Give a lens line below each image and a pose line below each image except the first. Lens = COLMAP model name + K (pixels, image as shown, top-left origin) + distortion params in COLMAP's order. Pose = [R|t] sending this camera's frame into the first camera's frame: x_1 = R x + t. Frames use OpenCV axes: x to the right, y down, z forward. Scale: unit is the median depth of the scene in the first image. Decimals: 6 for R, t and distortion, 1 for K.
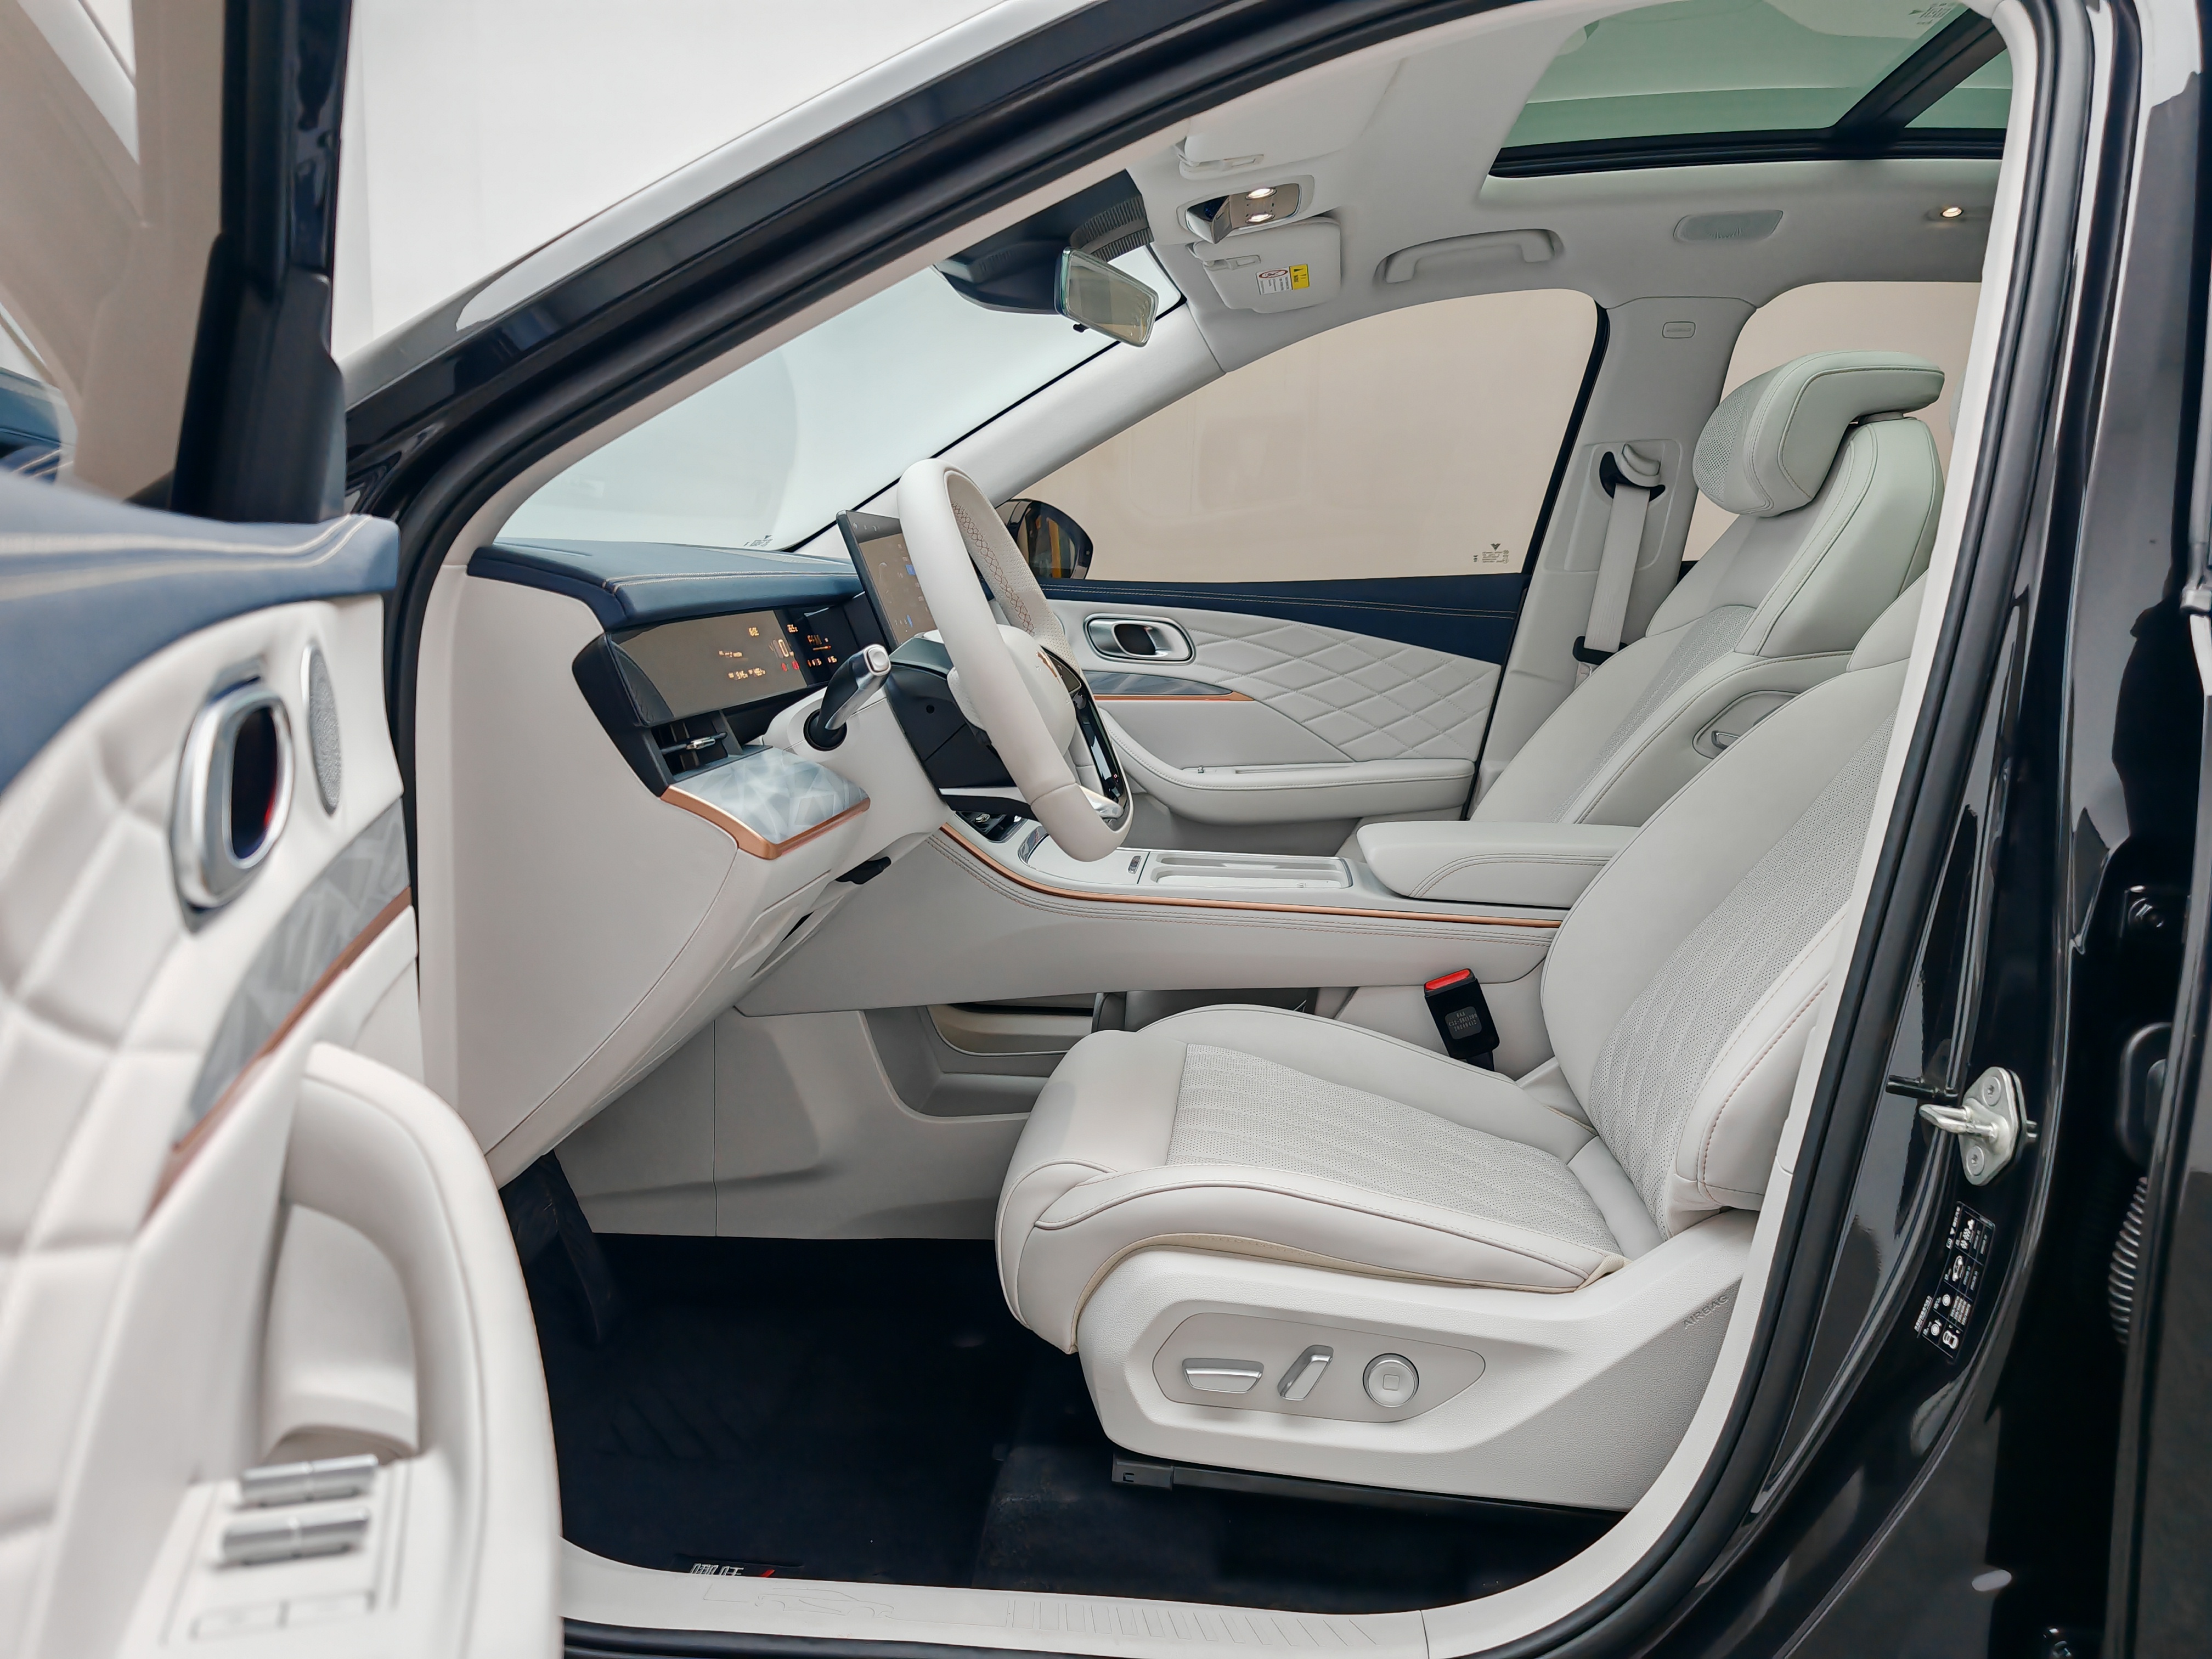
lens RADIAL K [[1692.1, 0, 1113.9], [0, 1692.1, 783.9], [0, 0, 1]] dist [0.038125, -0.048393]
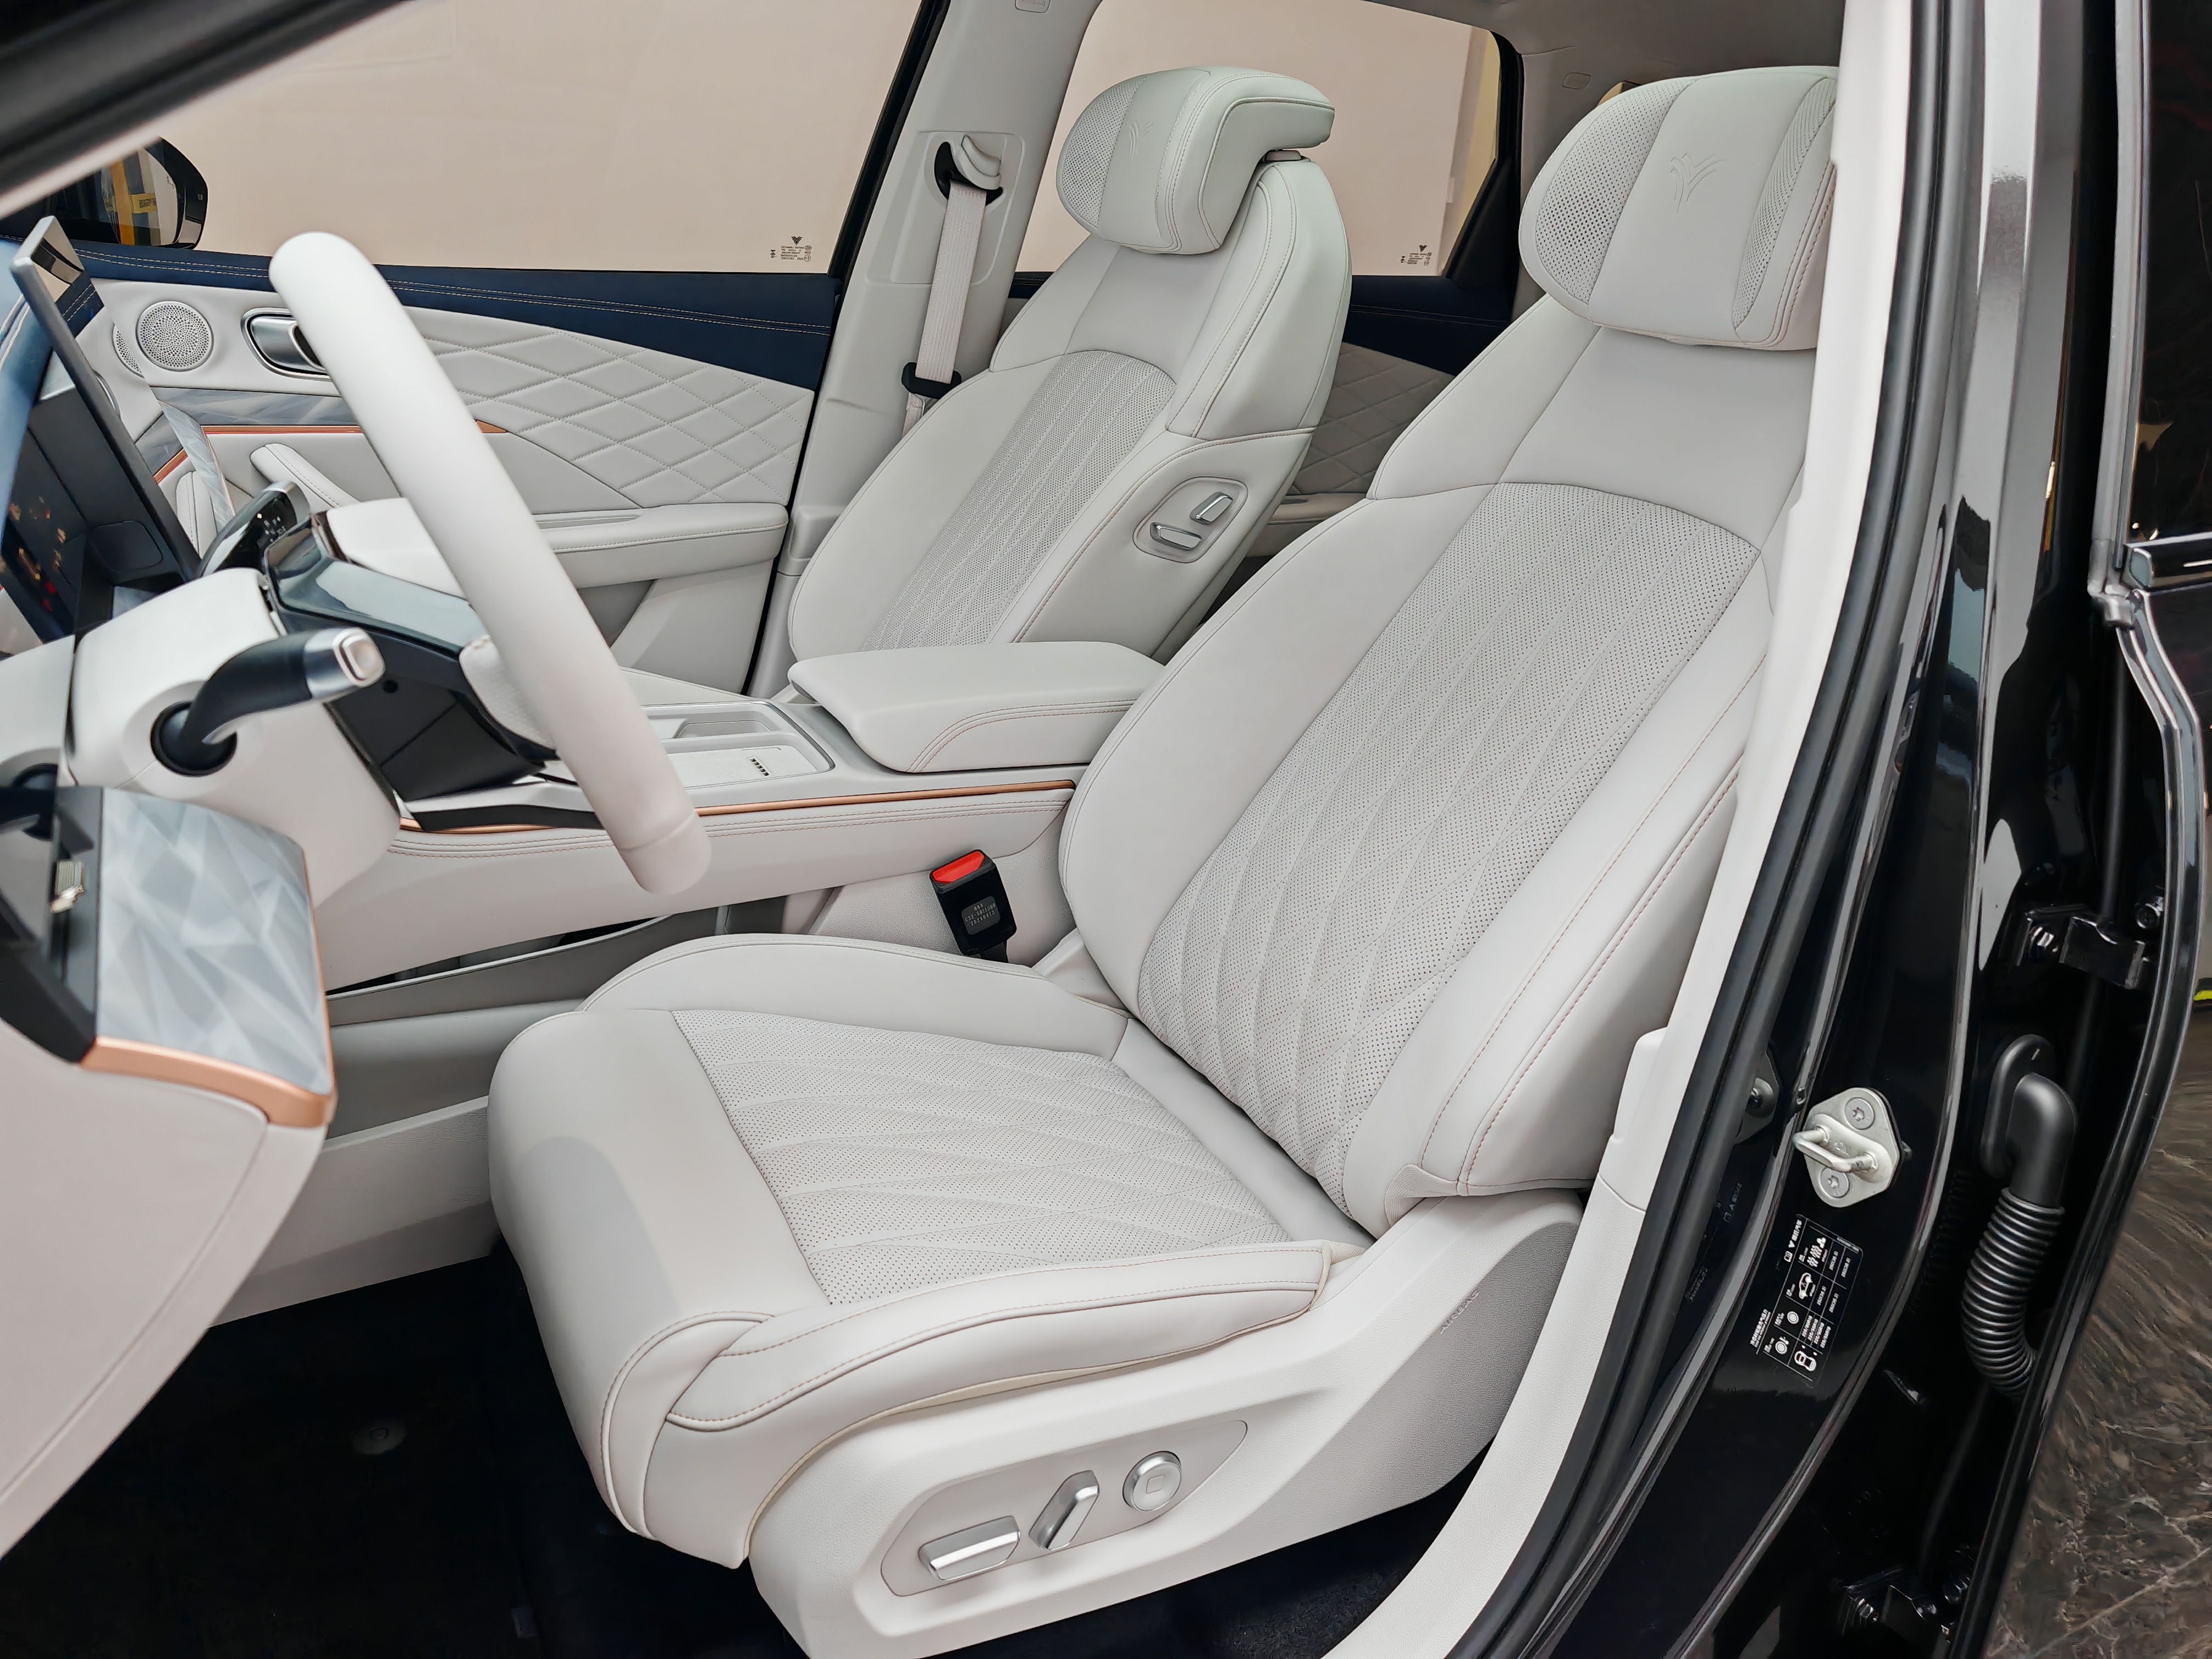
lens RADIAL K [[1692.1, 0, 1138.9], [0, 1692.1, 782.7], [0, 0, 1]] dist [0.038125, -0.048393]
pose [[0.832554, -0.124313, 0.539814, -0.175034], [-0.010176, 0.970897, 0.239281, -0.126193], [-0.553850, -0.204708, 0.807060, 0.282838]]
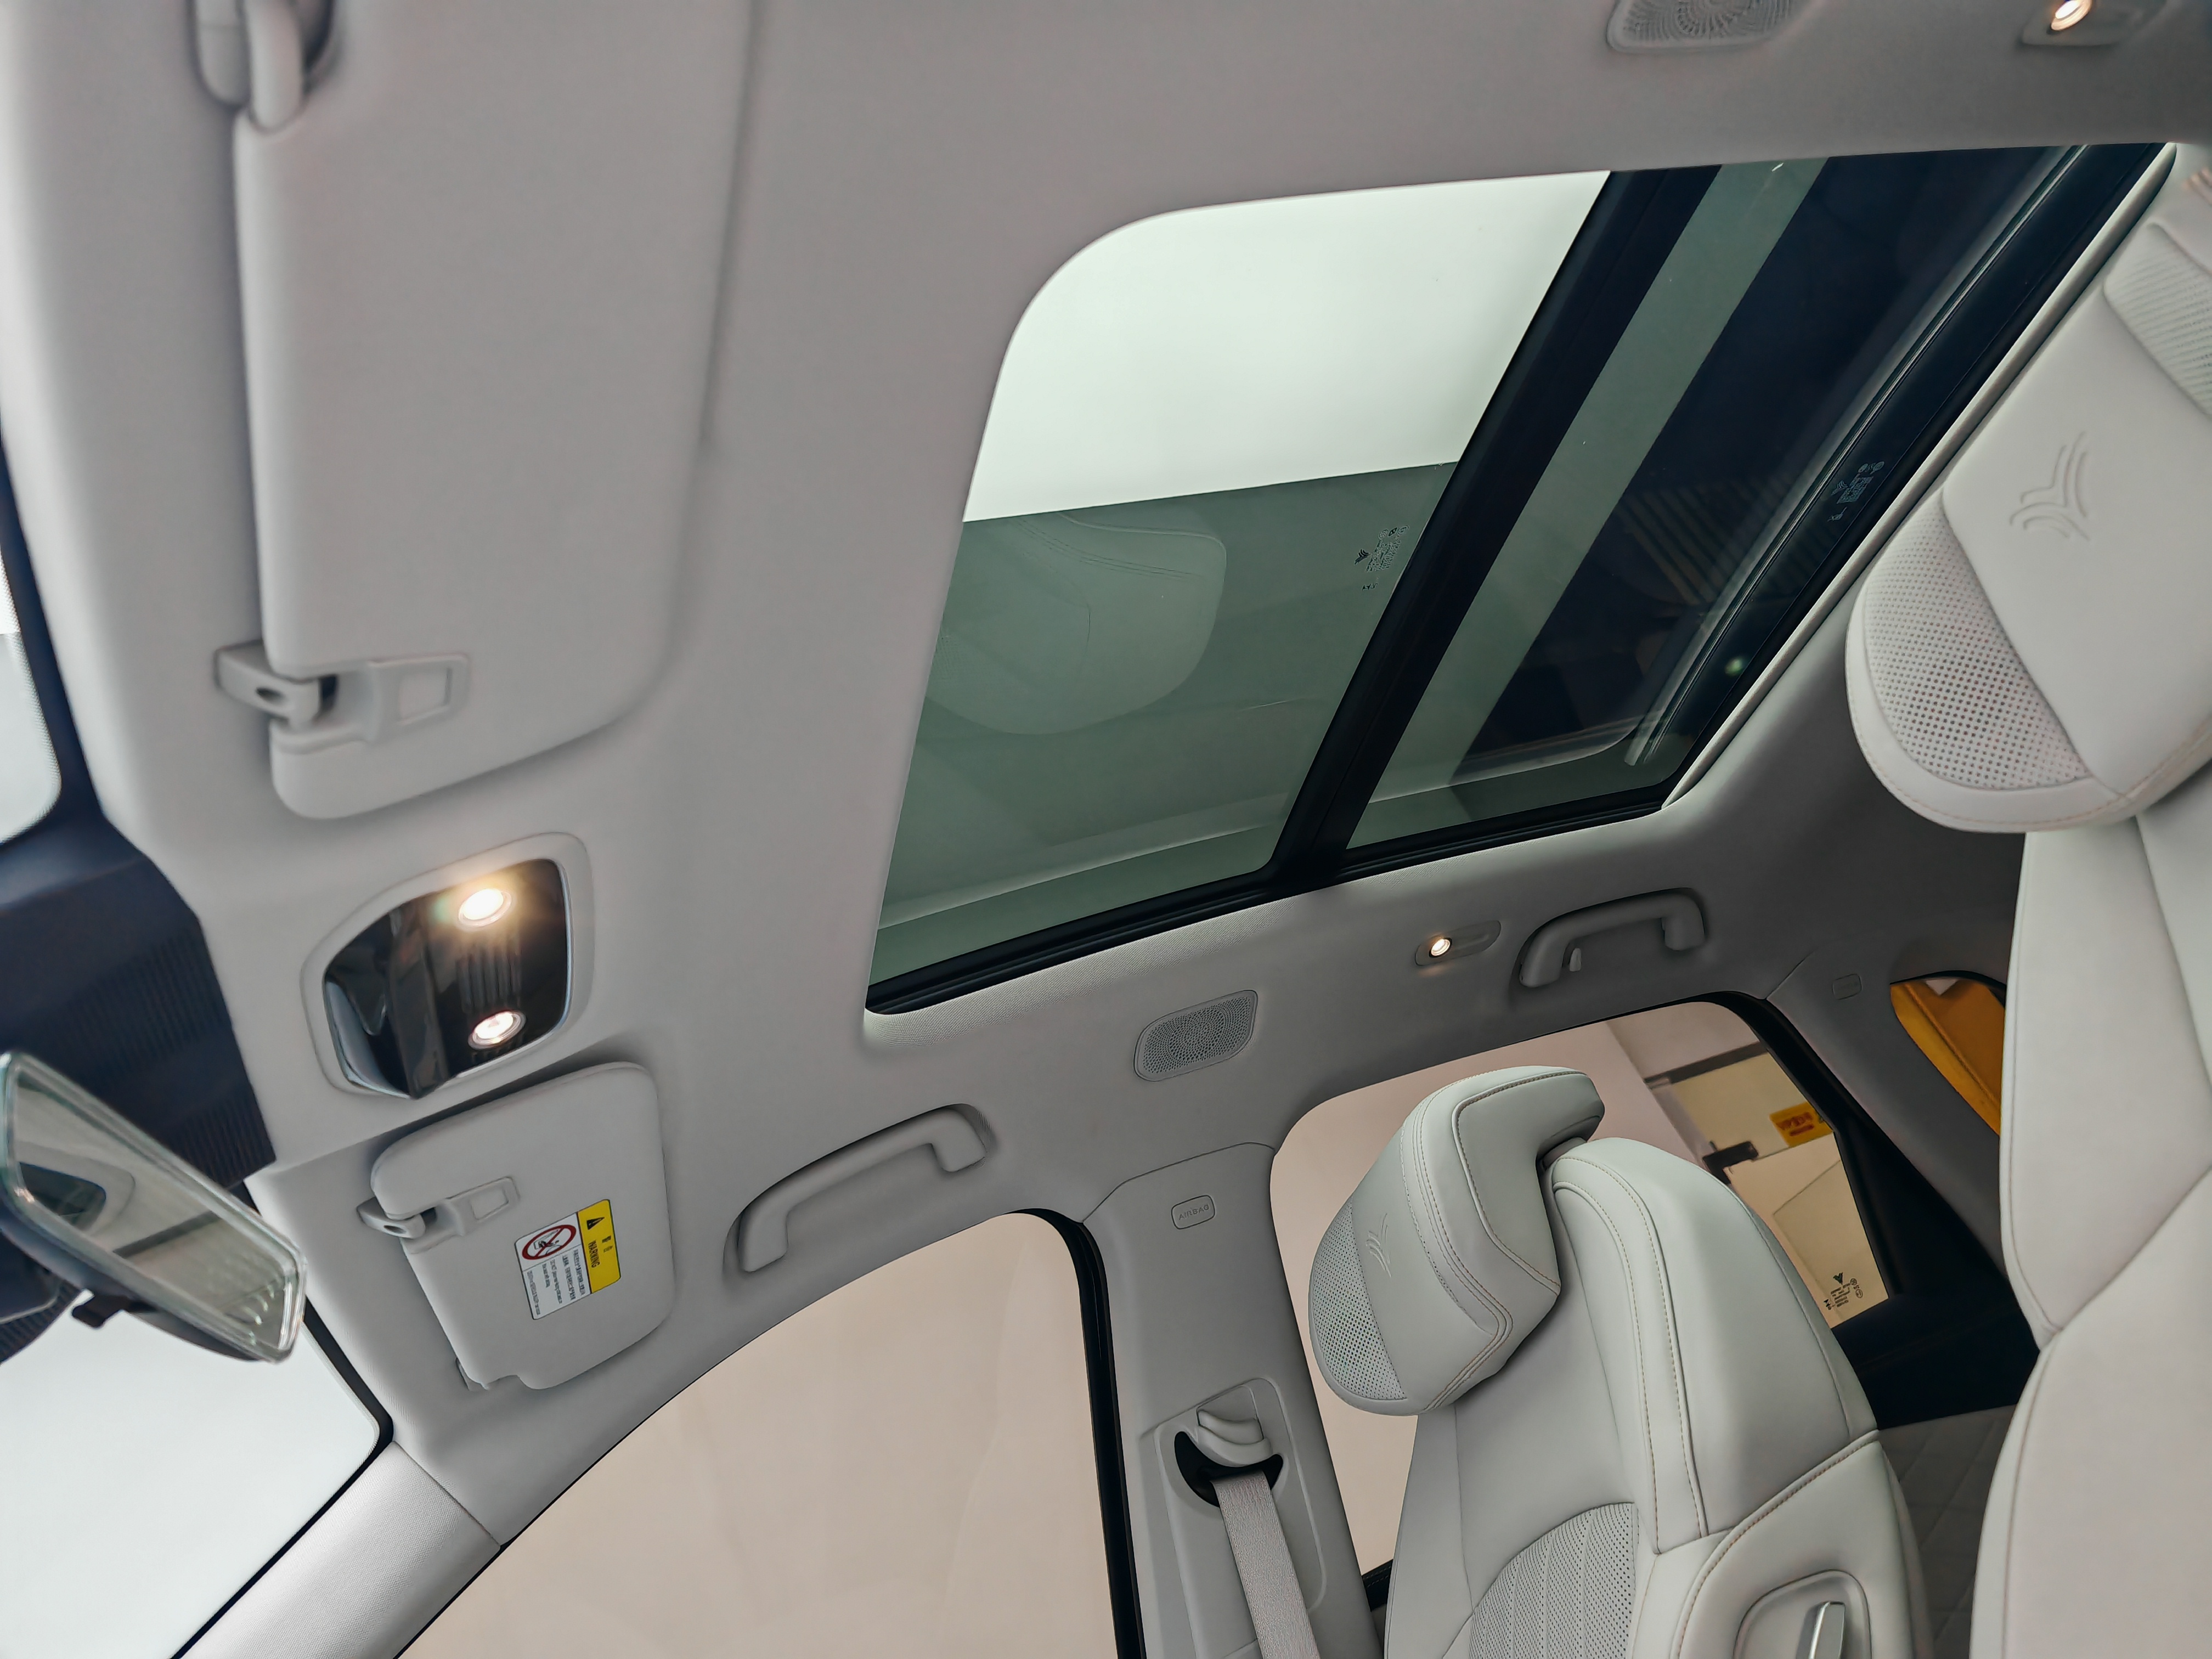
lens RADIAL K [[1692.1, 0, 1103.2], [0, 1692.1, 778.3], [0, 0, 1]] dist [0.038125, -0.048393]
pose [[0.864902, -0.150118, 0.478967, 0.012723], [0.442957, 0.677083, -0.587664, -0.010236], [-0.236082, 0.720433, 0.652106, 0.614850]]
